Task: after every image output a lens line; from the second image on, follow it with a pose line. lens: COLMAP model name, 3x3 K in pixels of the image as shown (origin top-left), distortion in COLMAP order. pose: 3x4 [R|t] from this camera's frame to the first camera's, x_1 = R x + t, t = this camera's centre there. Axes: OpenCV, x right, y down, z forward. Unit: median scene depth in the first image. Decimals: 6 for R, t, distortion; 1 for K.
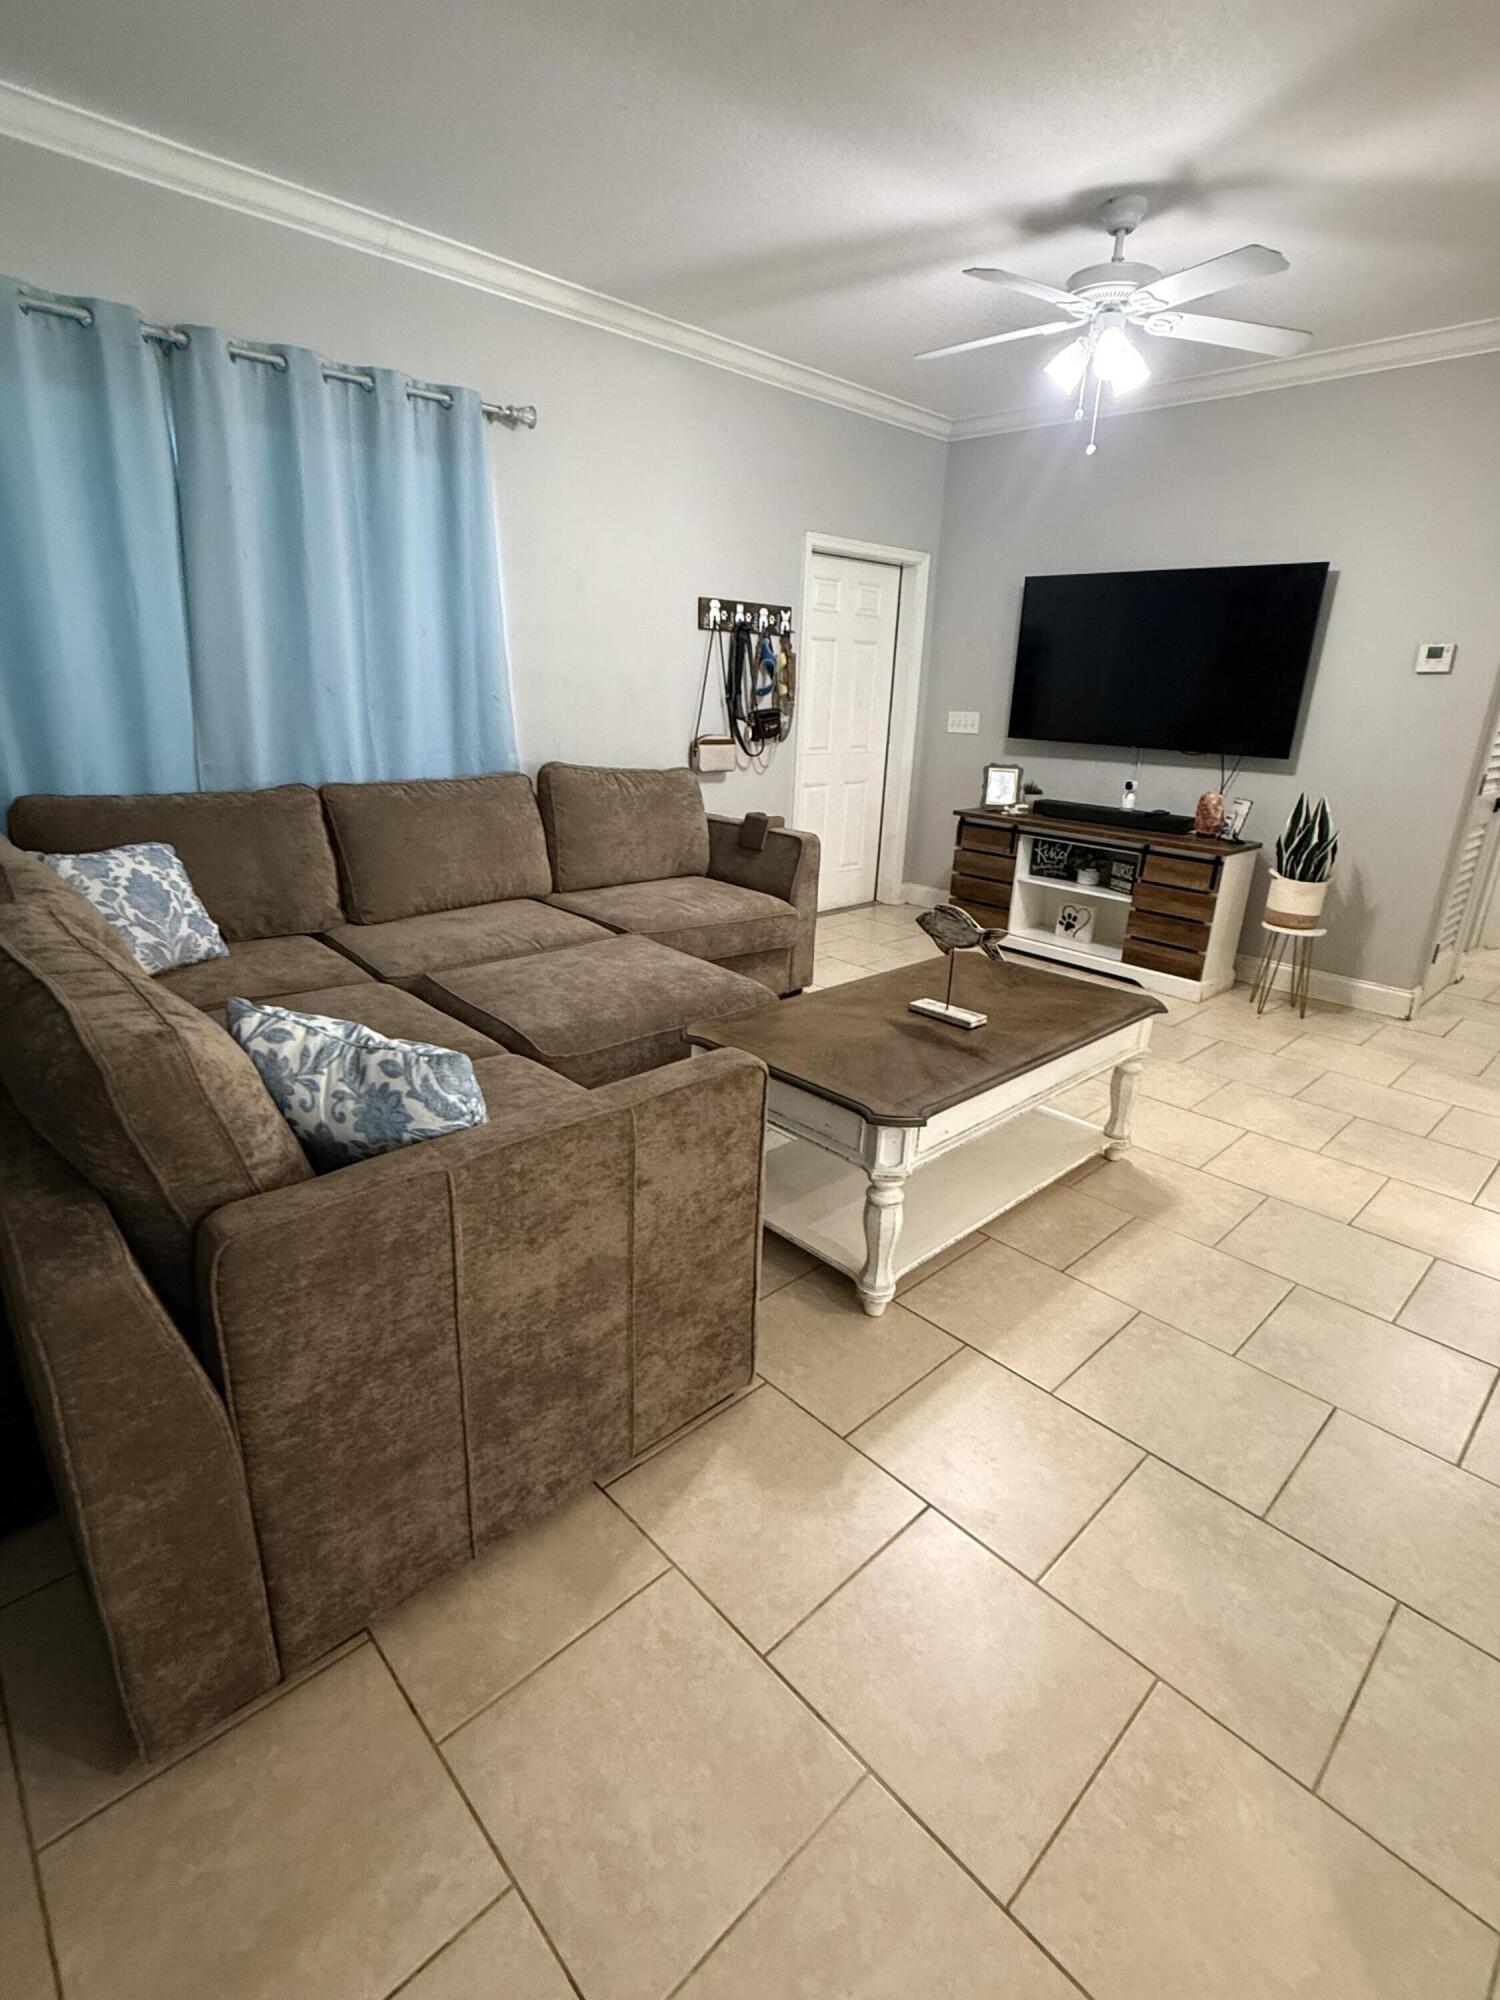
lens RADIAL K [[955.3, 0, 745.9], [0, 955.3, 983.7], [0, 0, 1]] dist [0.002411, -0.001073]
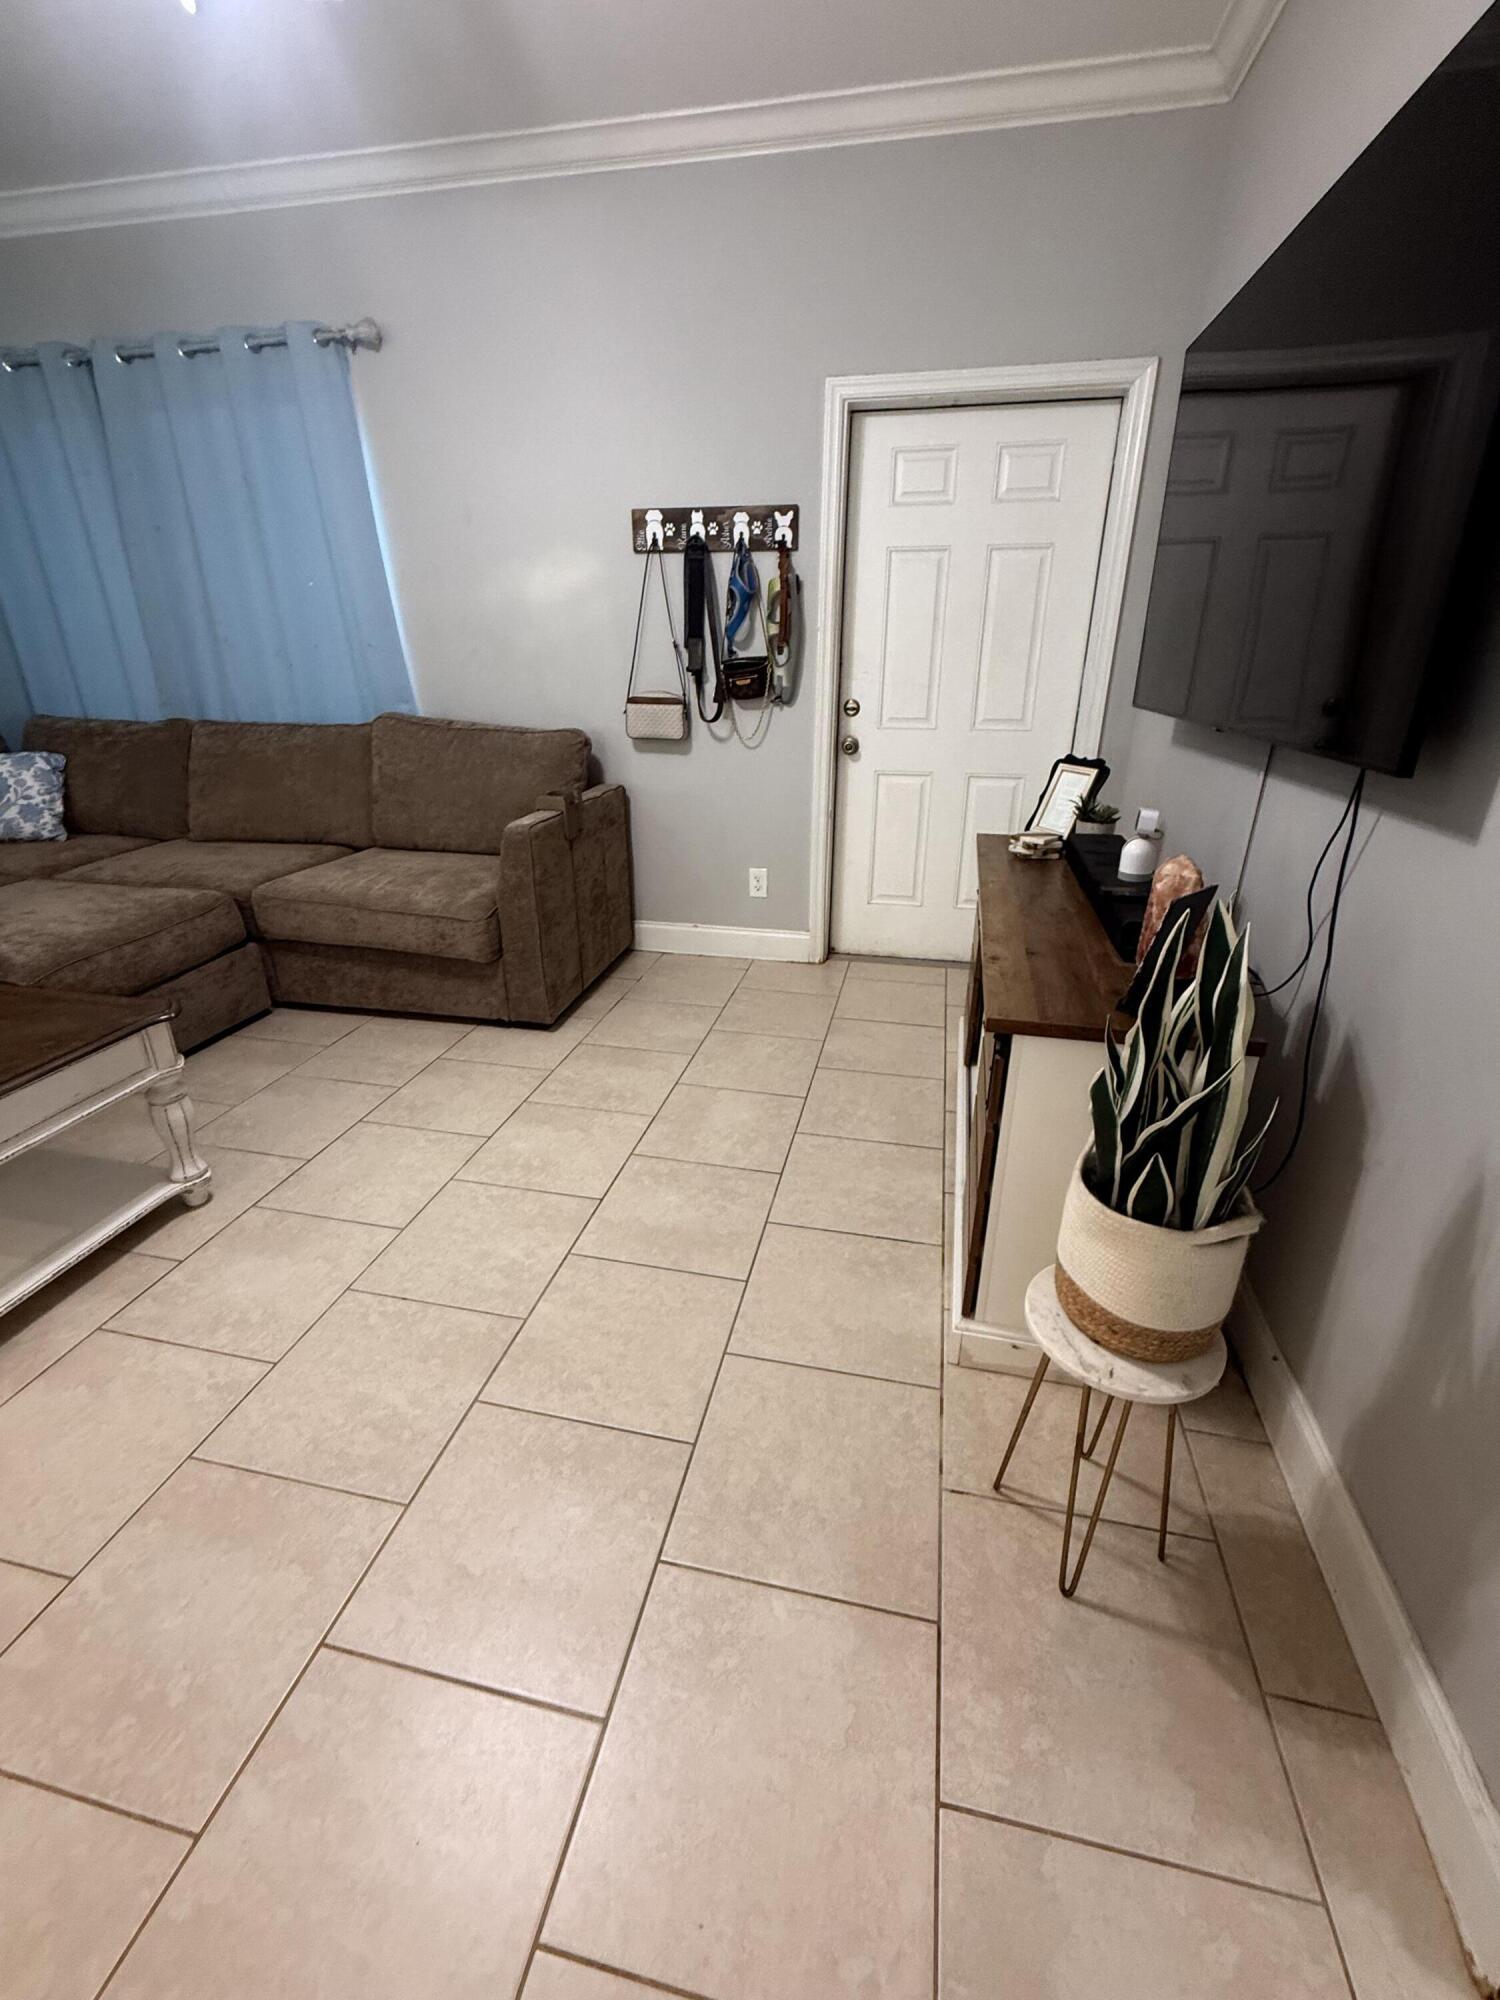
lens RADIAL K [[839.5, 0, 744.5], [0, 839.5, 997.3], [0, 0, 1]] dist [-0.002792, 0.000164]
pose [[0.563526, 0.291020, -0.773140, 0.629642], [-0.236484, 0.953556, 0.186563, -0.169439], [0.791526, 0.077702, 0.606176, 0.669500]]
